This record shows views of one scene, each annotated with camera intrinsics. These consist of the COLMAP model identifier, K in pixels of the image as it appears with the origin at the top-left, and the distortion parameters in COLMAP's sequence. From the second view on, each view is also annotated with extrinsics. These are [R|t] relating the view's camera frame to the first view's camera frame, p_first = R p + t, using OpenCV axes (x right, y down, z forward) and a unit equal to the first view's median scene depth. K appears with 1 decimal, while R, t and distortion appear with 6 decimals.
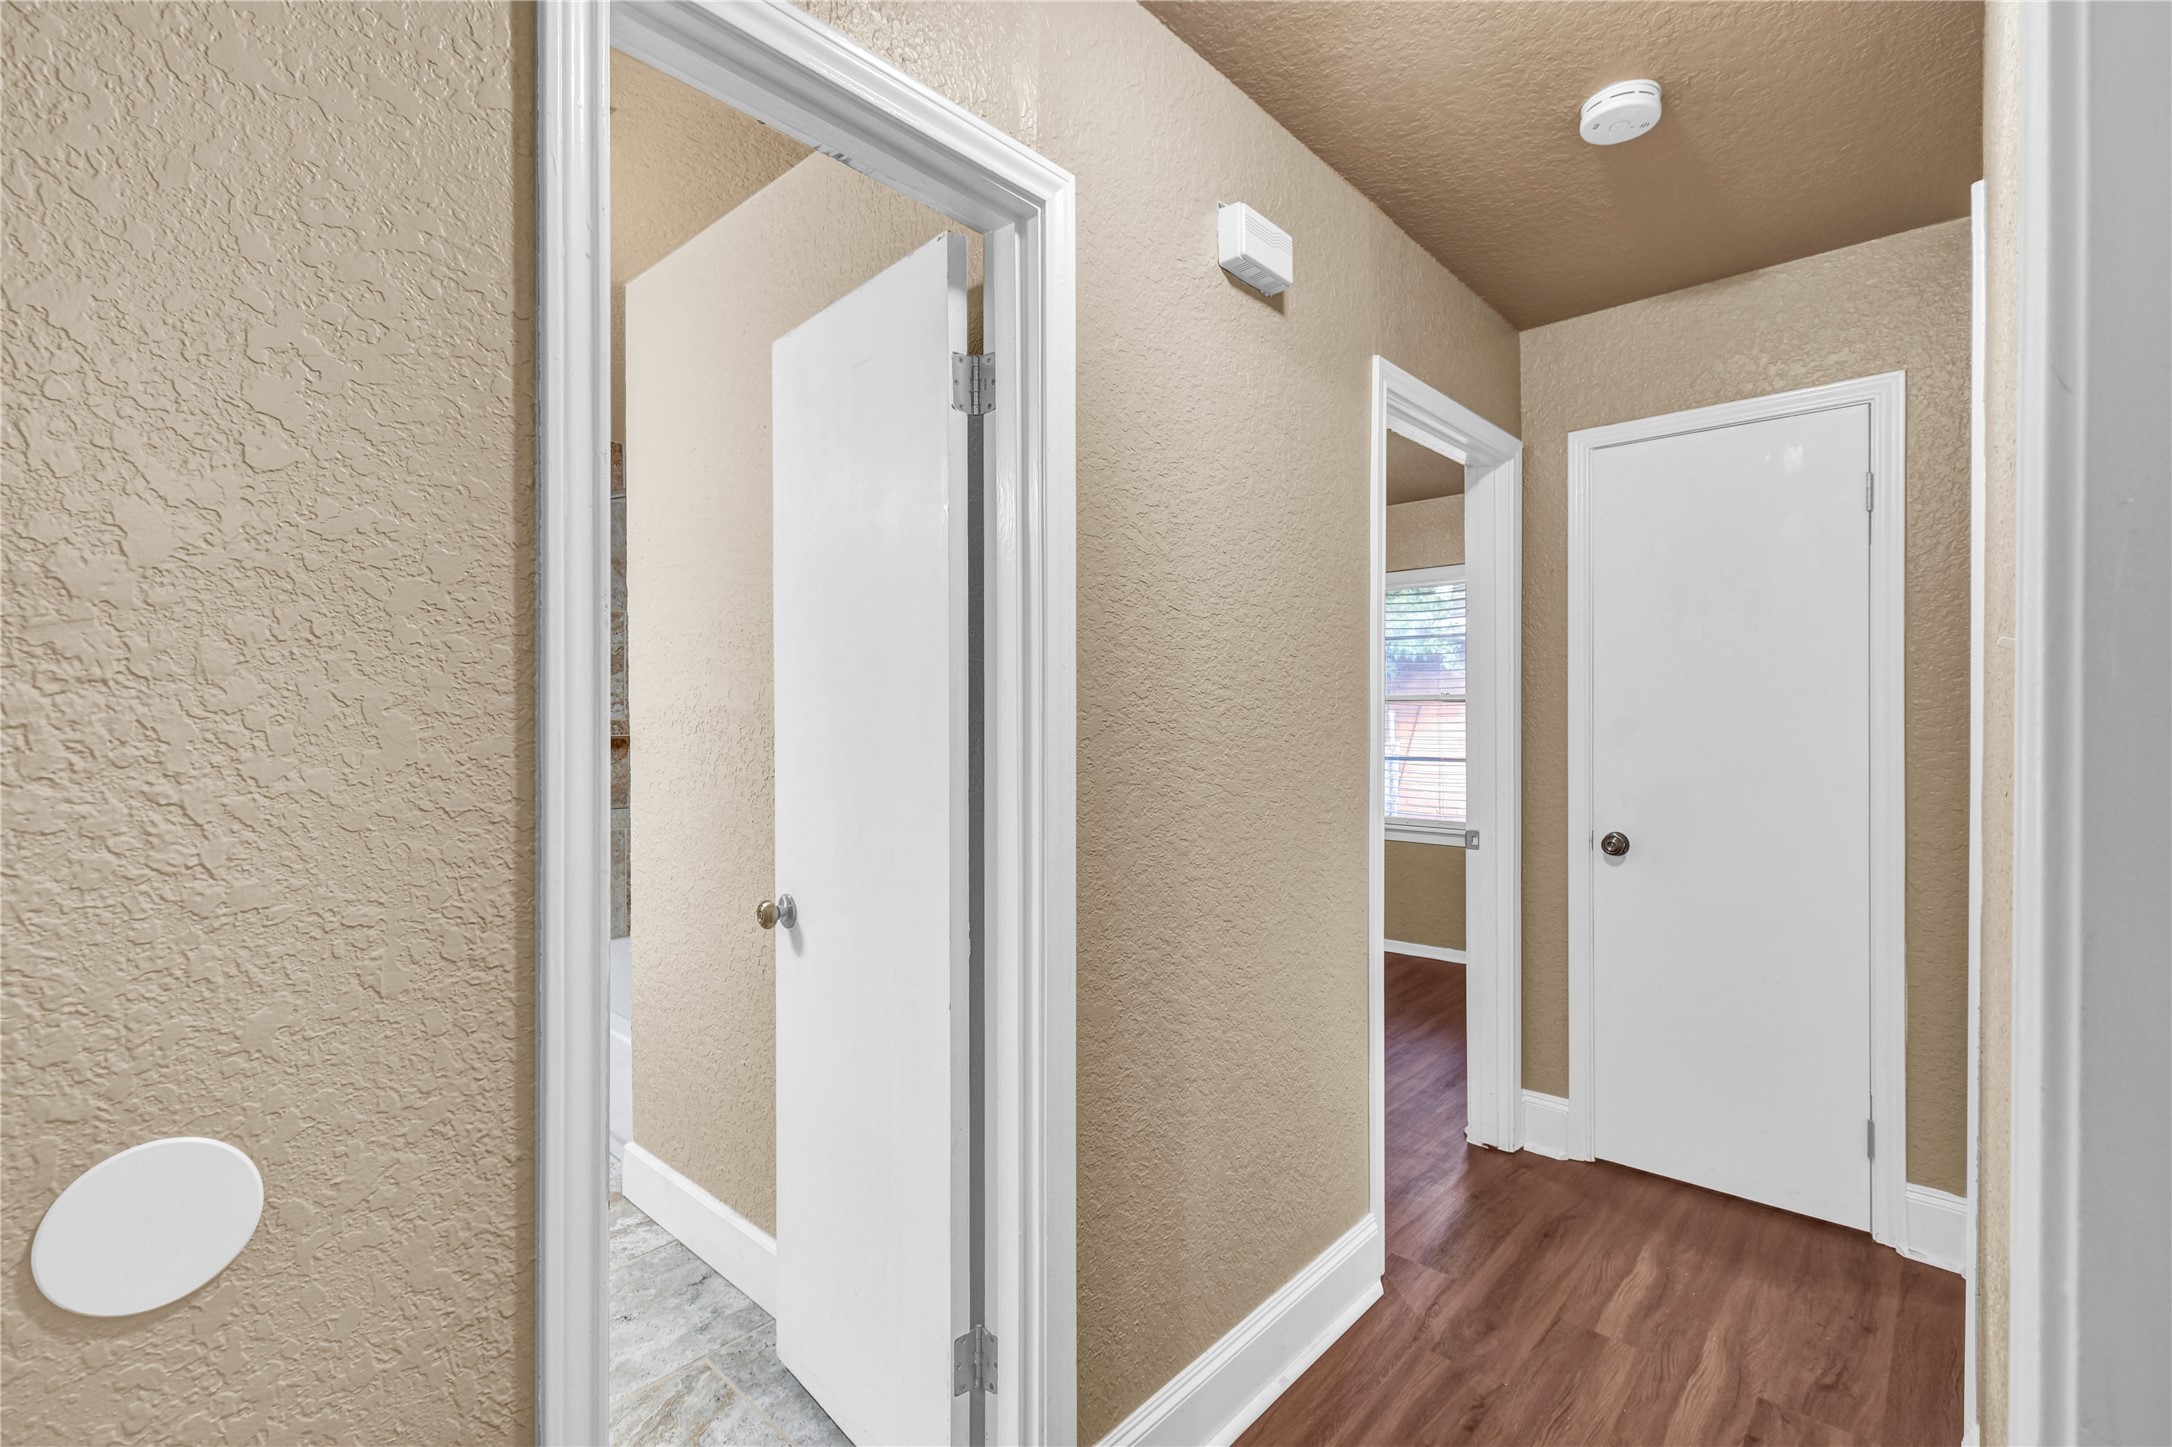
lens RADIAL K [[961.6, 0, 1089.1], [0, 961.6, 718.8], [0, 0, 1]] dist [-0.004310, -0.001587]
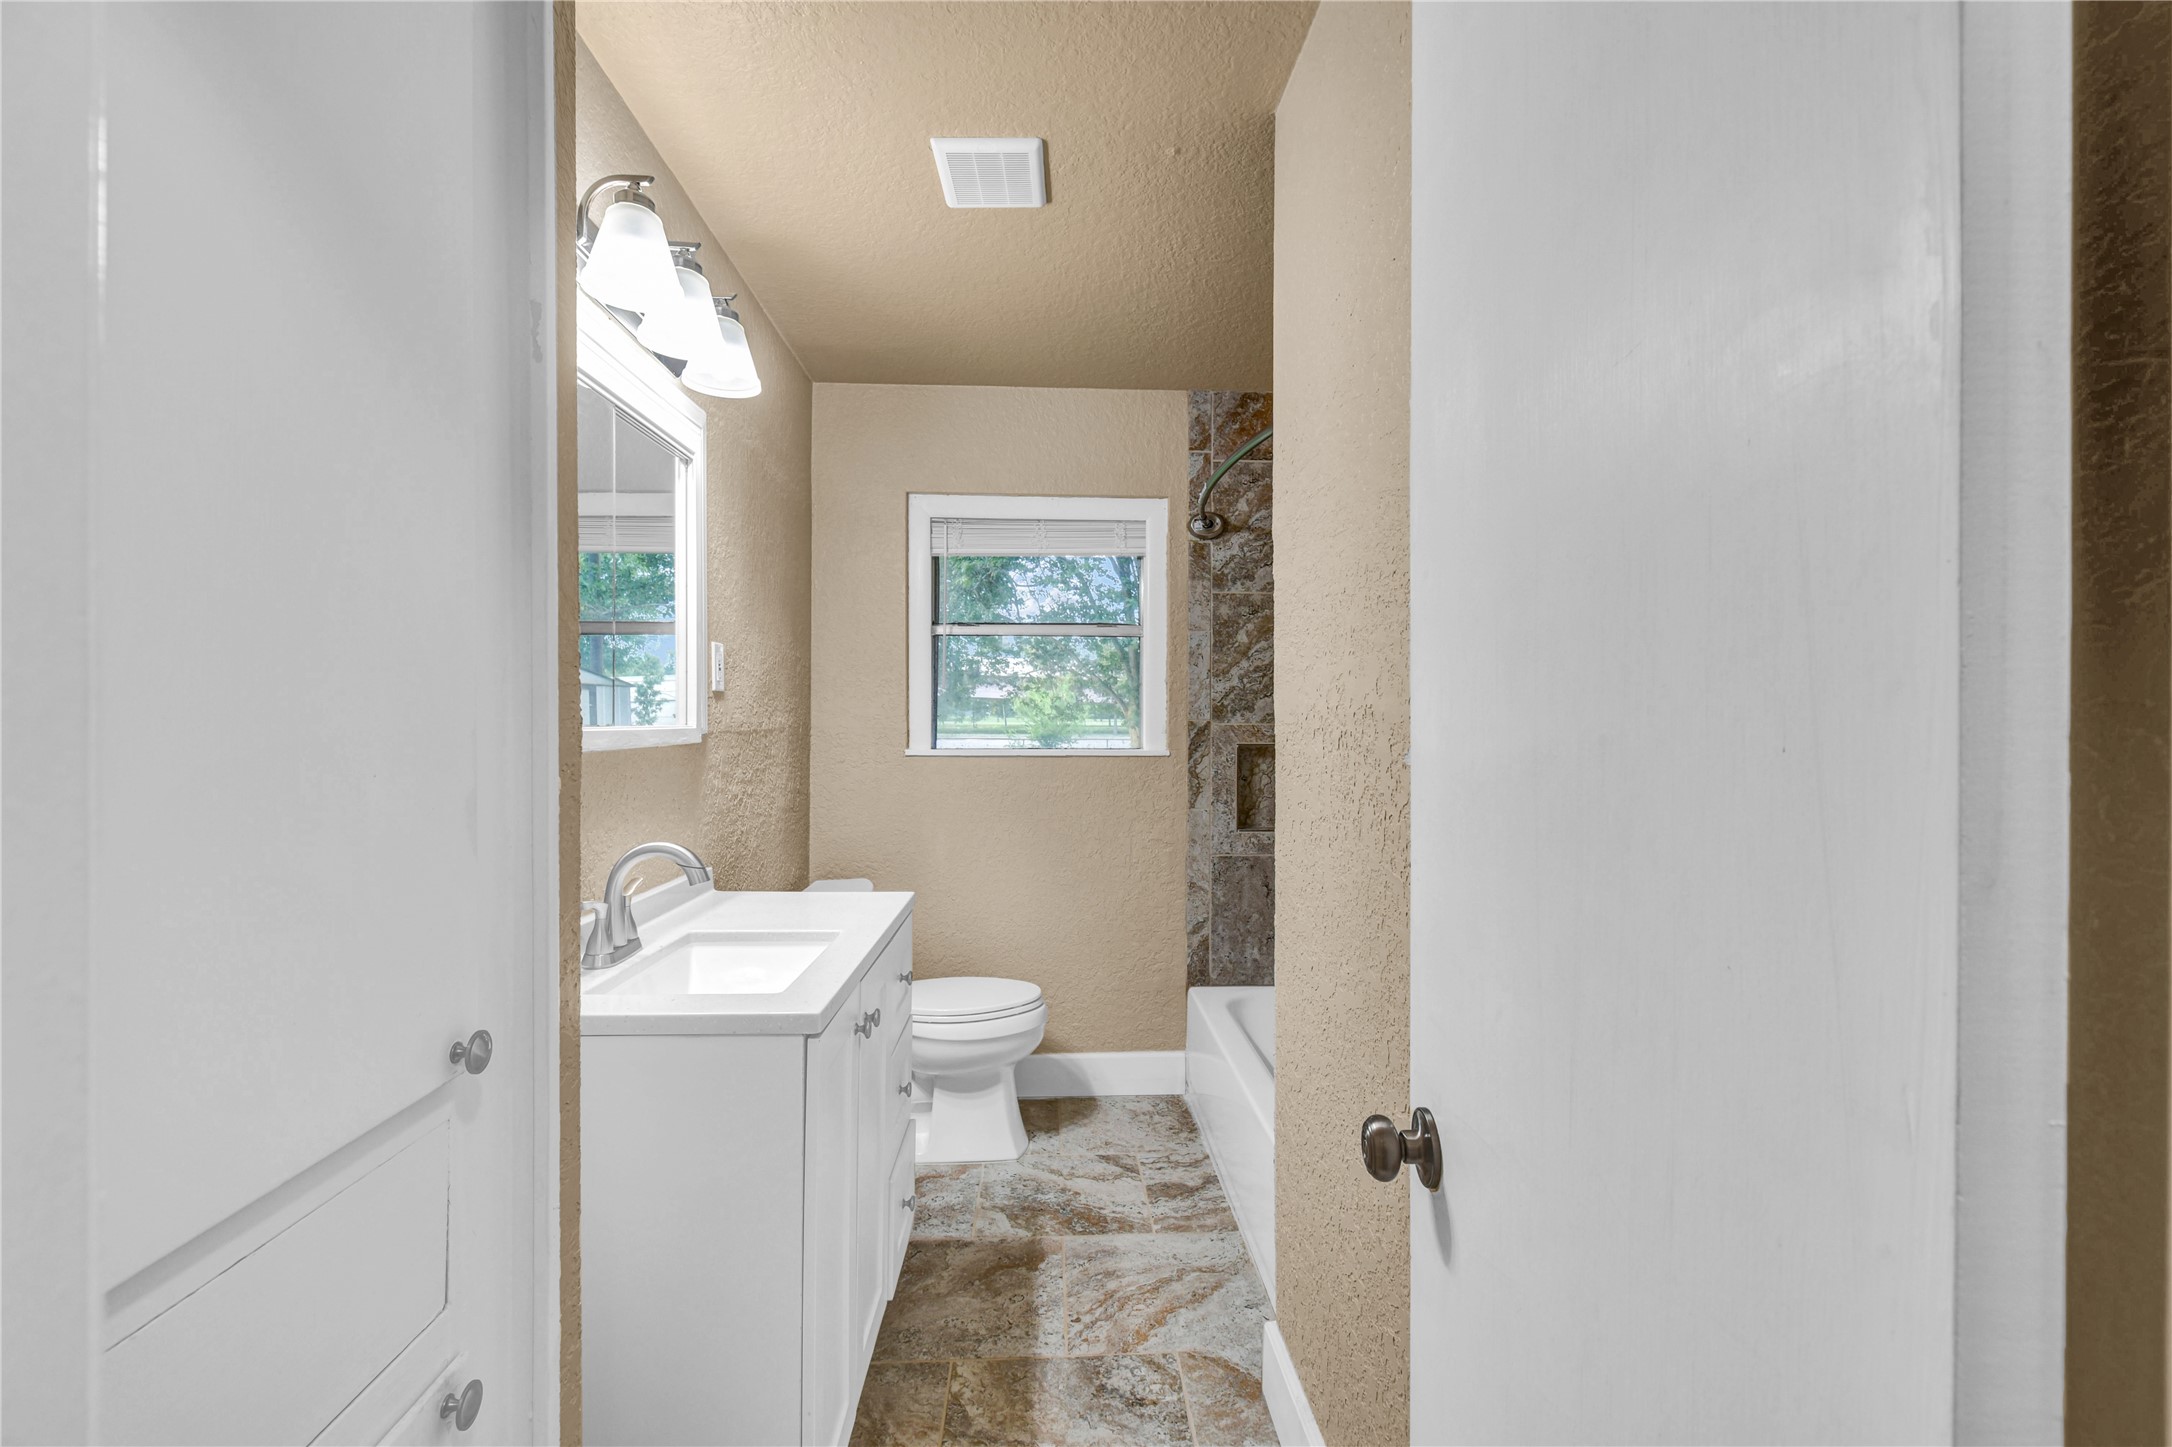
lens RADIAL K [[961.6, 0, 1091.4], [0, 961.6, 719.1], [0, 0, 1]] dist [-0.004310, -0.001587]
pose [[0.707561, 0.000943, -0.706652, -0.079783], [0.000201, 0.999999, 0.001536, -0.006349], [0.706653, -0.001229, 0.707560, 0.447272]]
